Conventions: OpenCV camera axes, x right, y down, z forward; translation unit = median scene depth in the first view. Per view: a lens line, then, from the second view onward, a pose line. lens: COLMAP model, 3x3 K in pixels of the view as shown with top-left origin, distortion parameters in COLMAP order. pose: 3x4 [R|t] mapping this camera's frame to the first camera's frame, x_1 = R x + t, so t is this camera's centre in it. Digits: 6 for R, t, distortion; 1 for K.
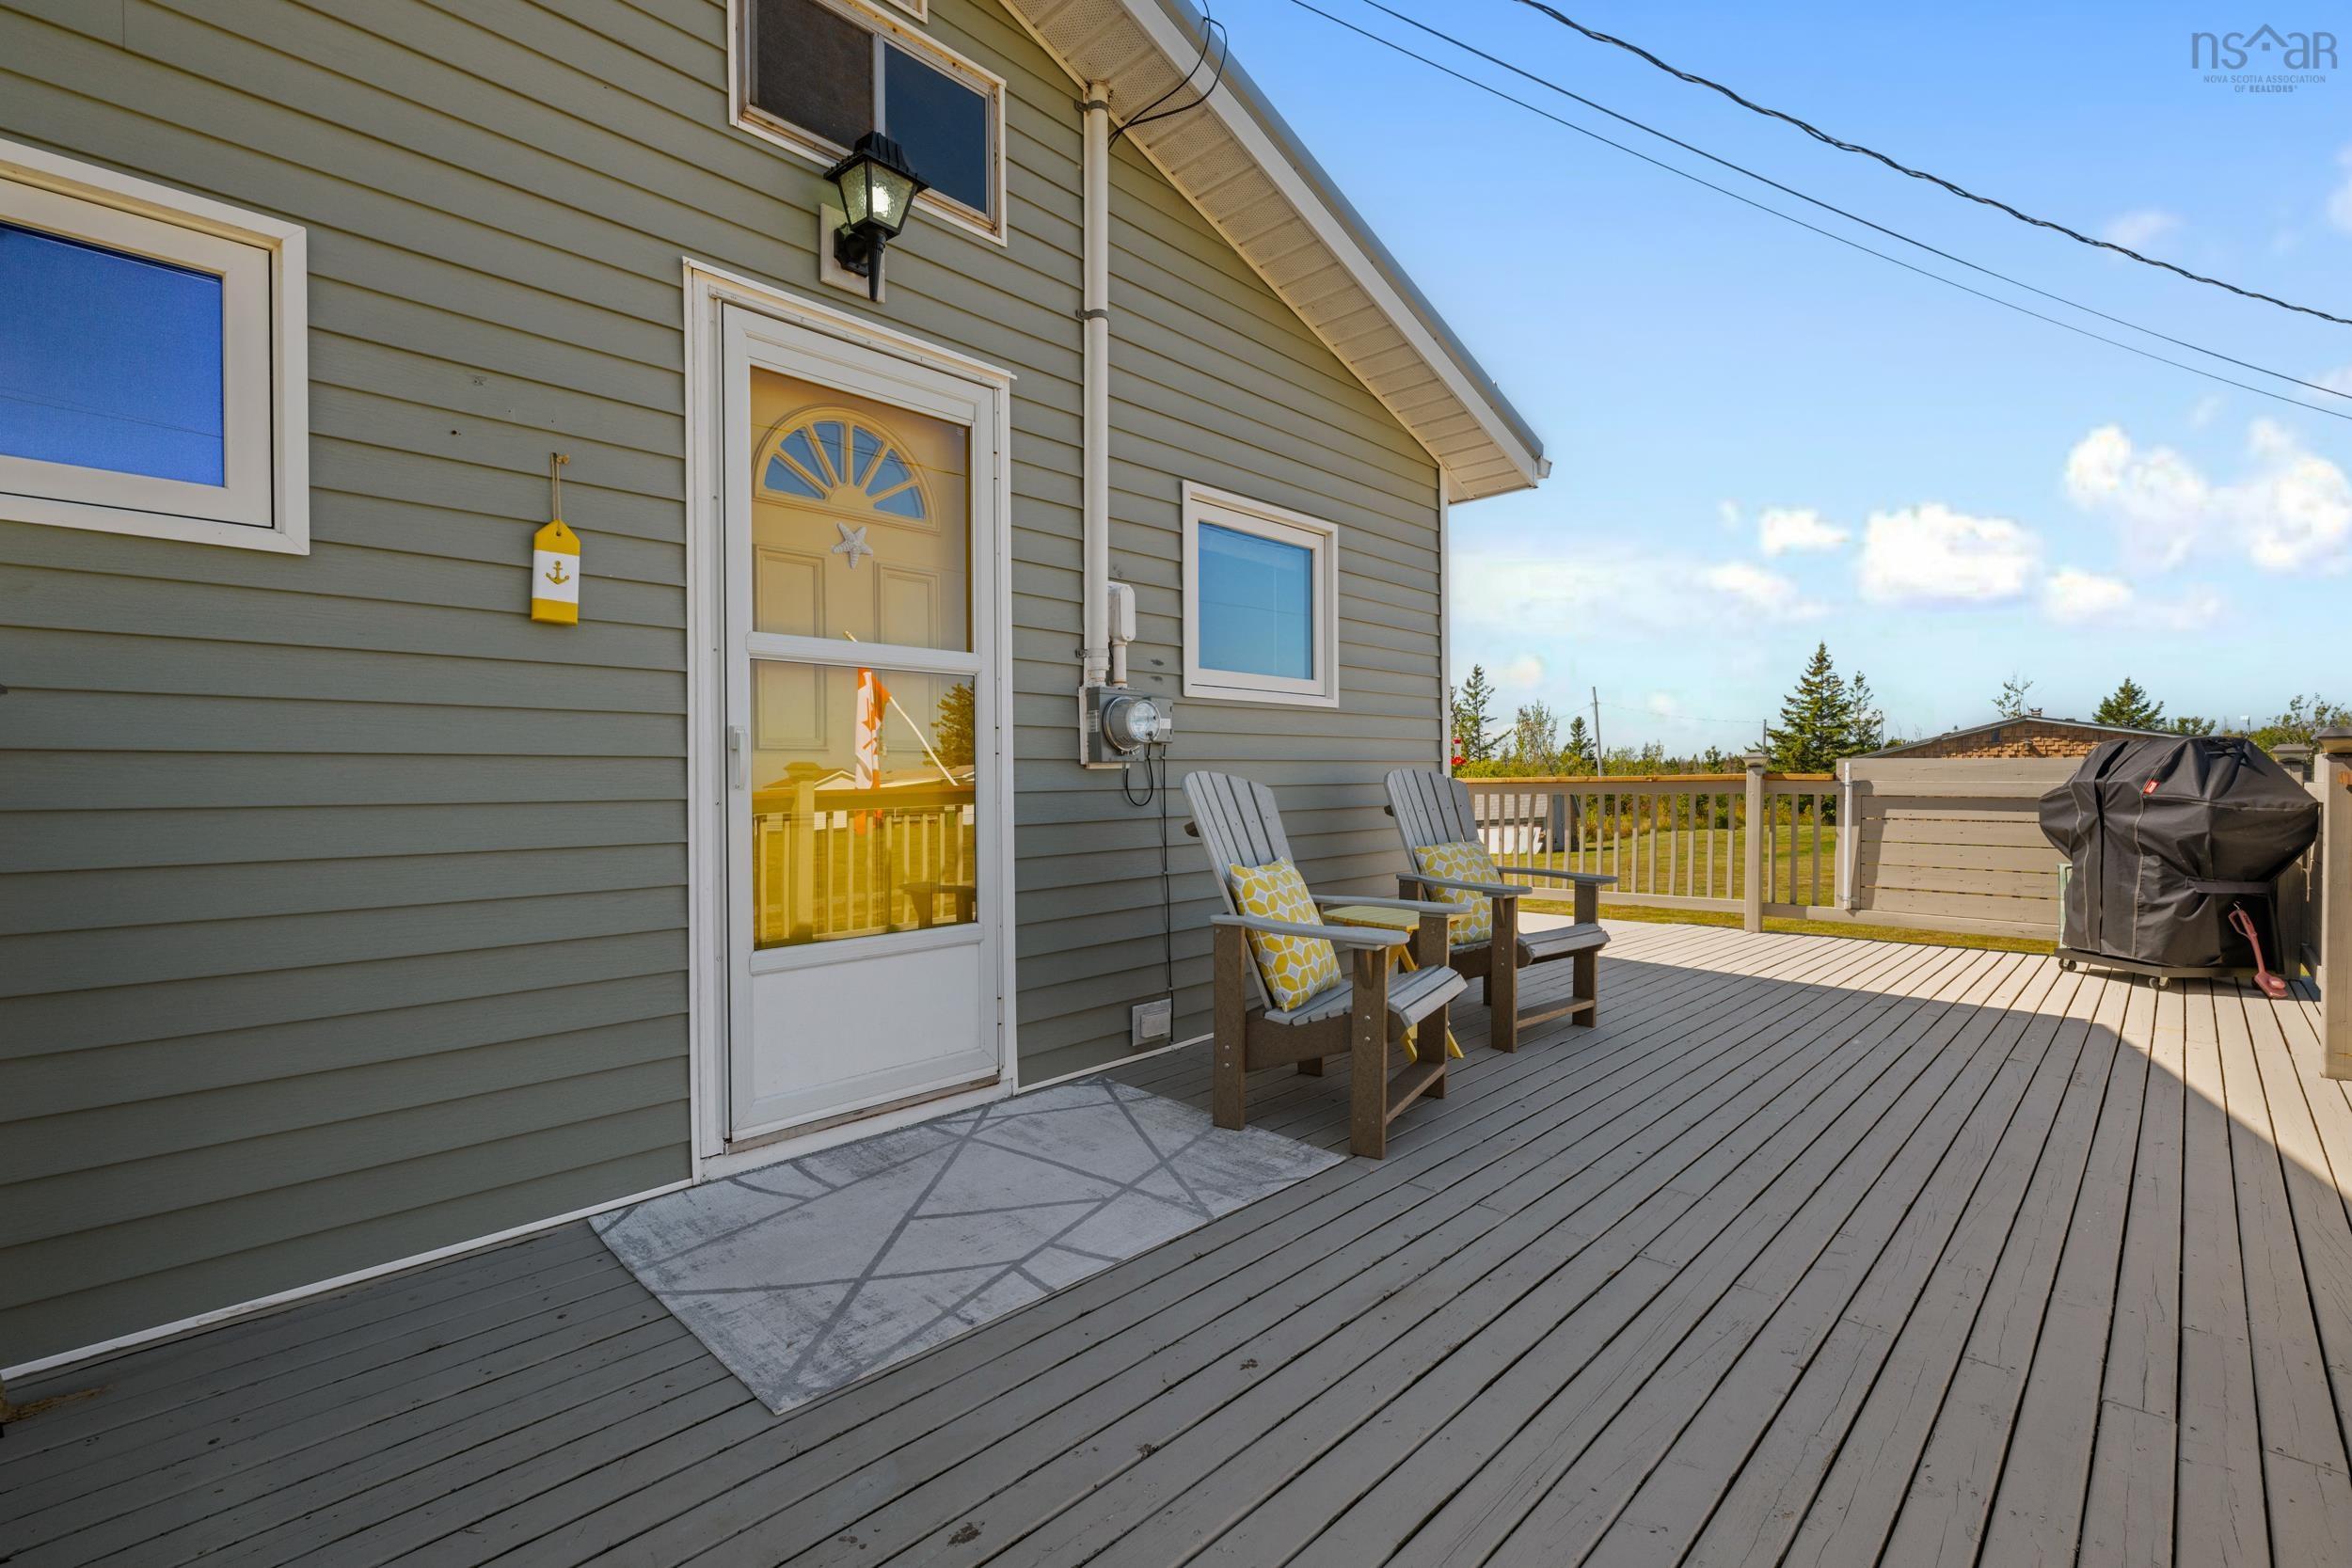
lens RADIAL K [[1023.2, 0, 1163.6], [0, 1023.2, 787.5], [0, 0, 1]] dist [0.000565, 0.000093]
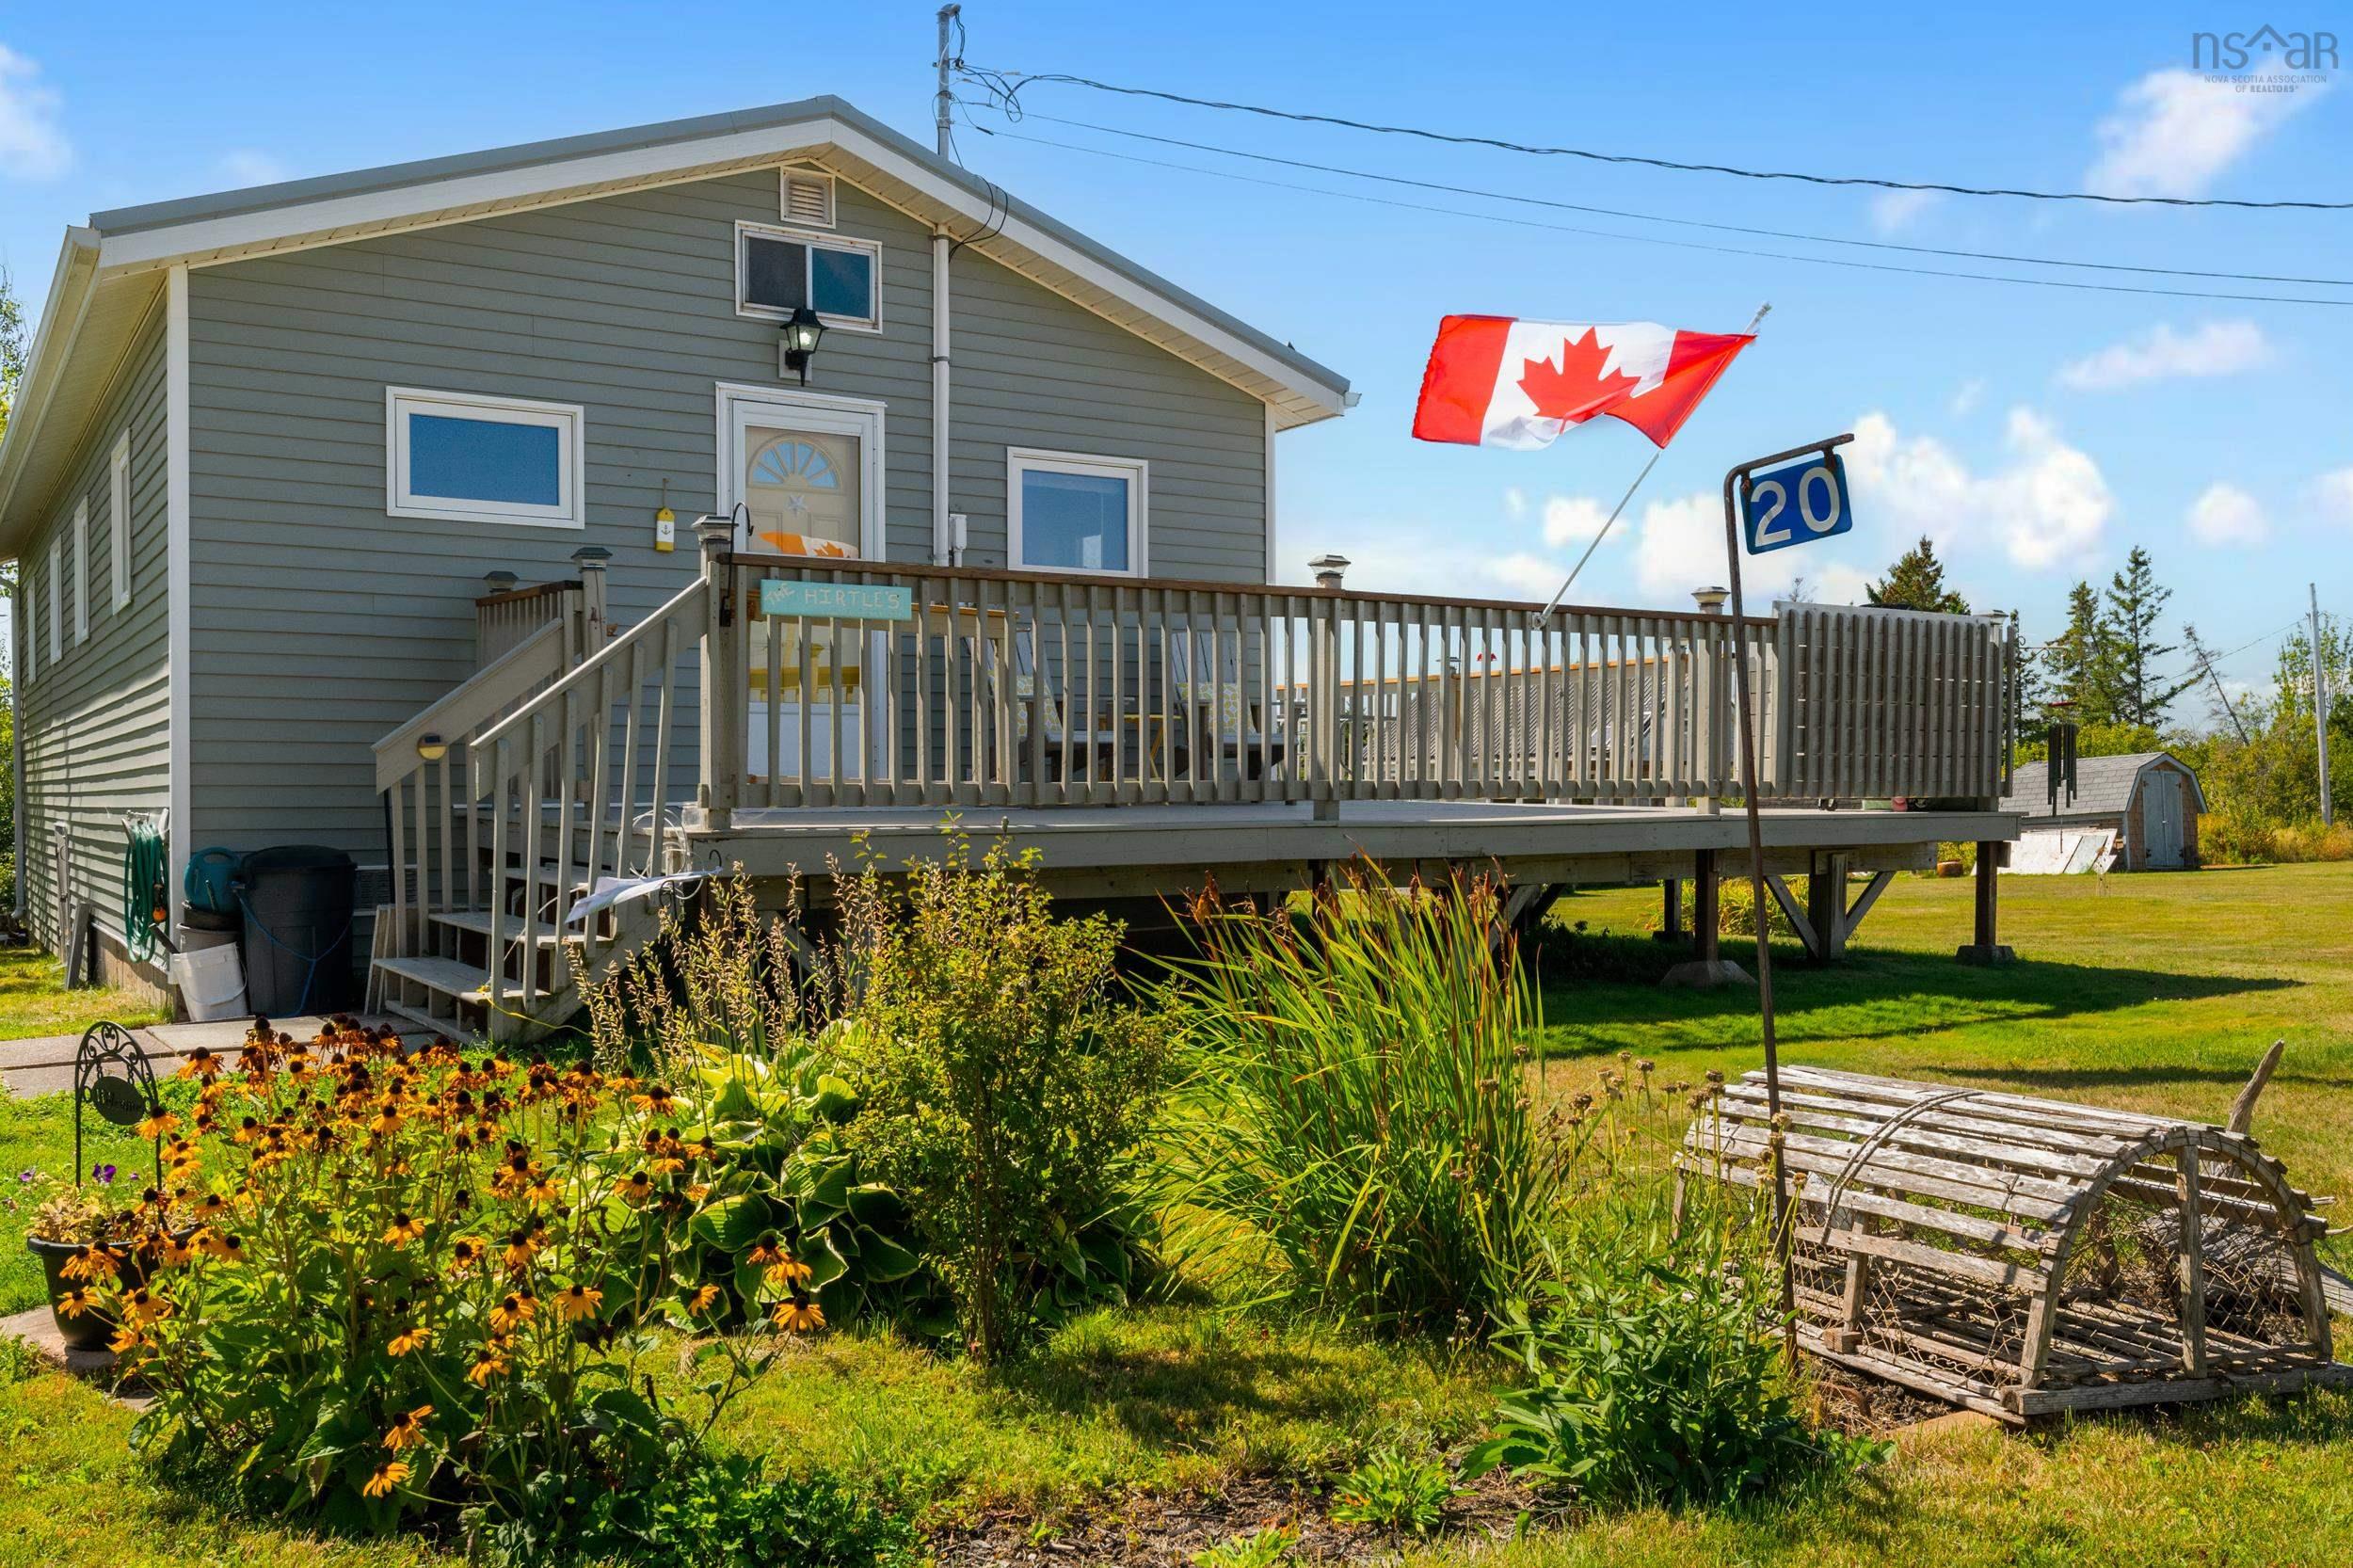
lens RADIAL K [[2040.4, 0, 1208.1], [0, 2040.4, 836.5], [0, 0, 1]] dist [-0.007165, -0.004044]
pose [[0.977825, 0.007949, -0.209273, 1.215228], [-0.004891, 0.999874, 0.015127, 0.315129], [0.209366, -0.013769, 0.977740, -2.508592]]
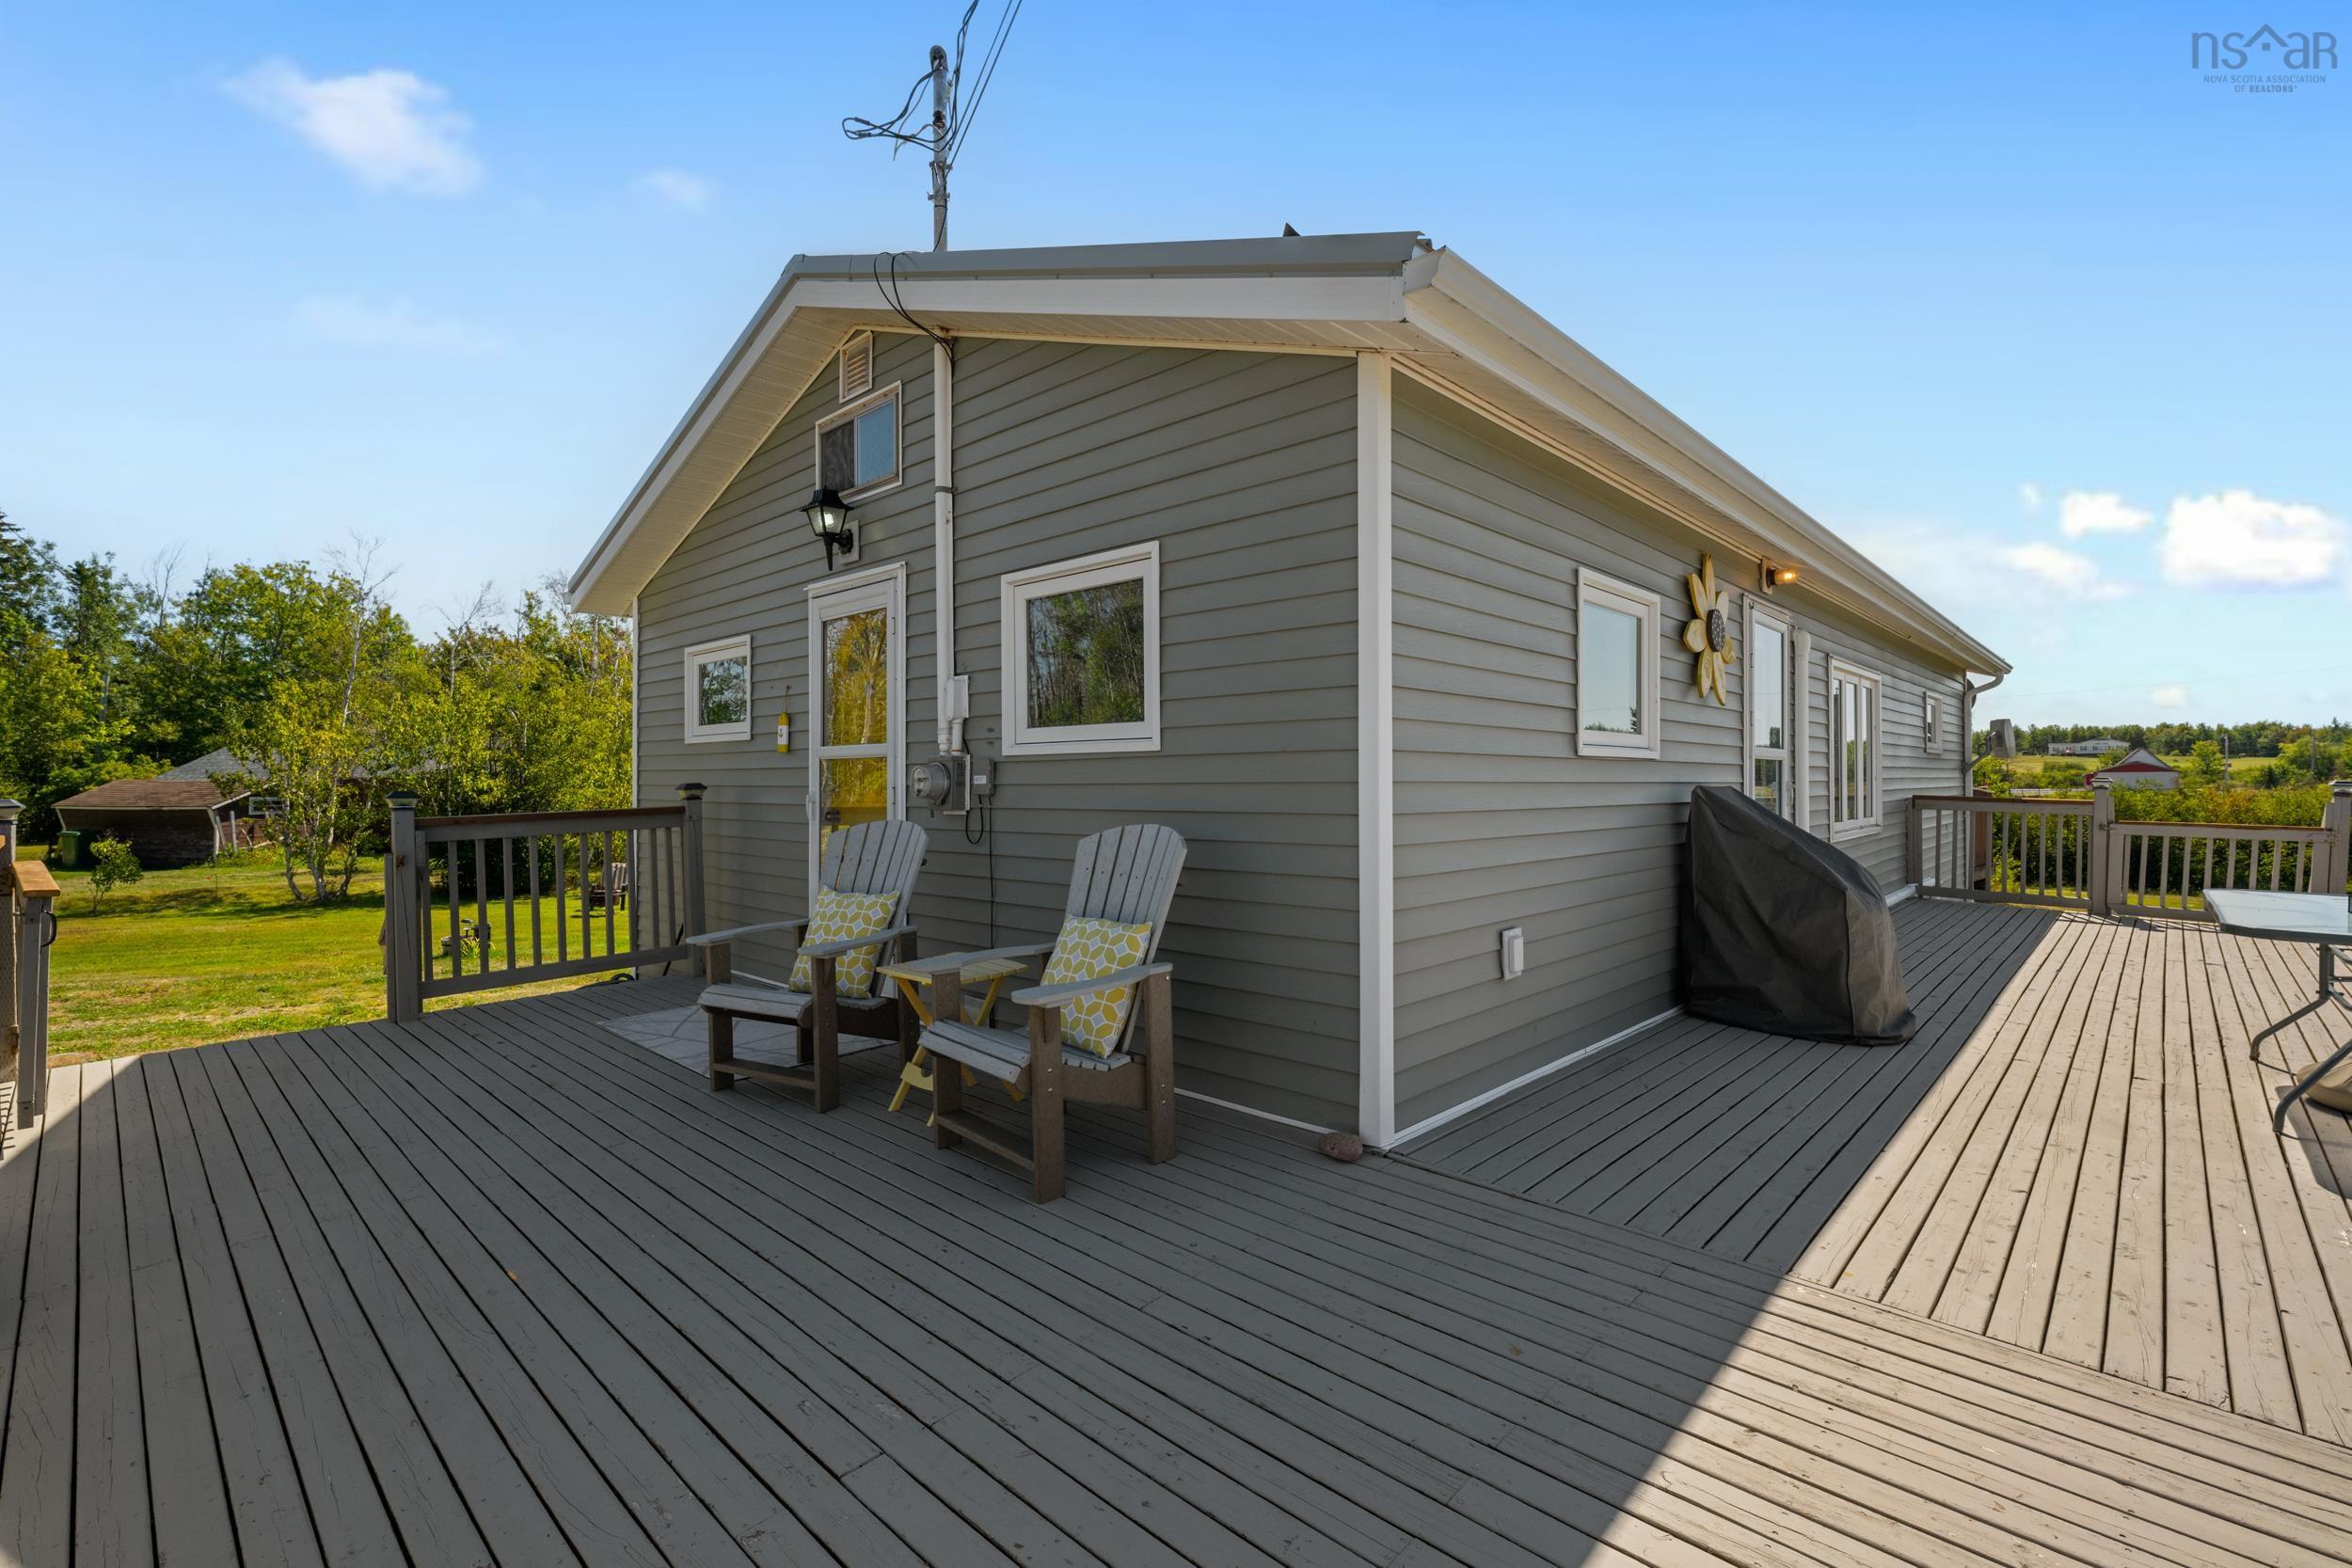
lens RADIAL K [[1032.9, 0, 1187.7], [0, 1032.9, 770.5], [0, 0, 1]] dist [-0.000817, 0.000205]
pose [[0.032859, -0.003887, -0.999452, 1.507623], [-0.001056, 0.999992, -0.003923, -0.080650], [0.999459, 0.001184, 0.032855, 1.432693]]
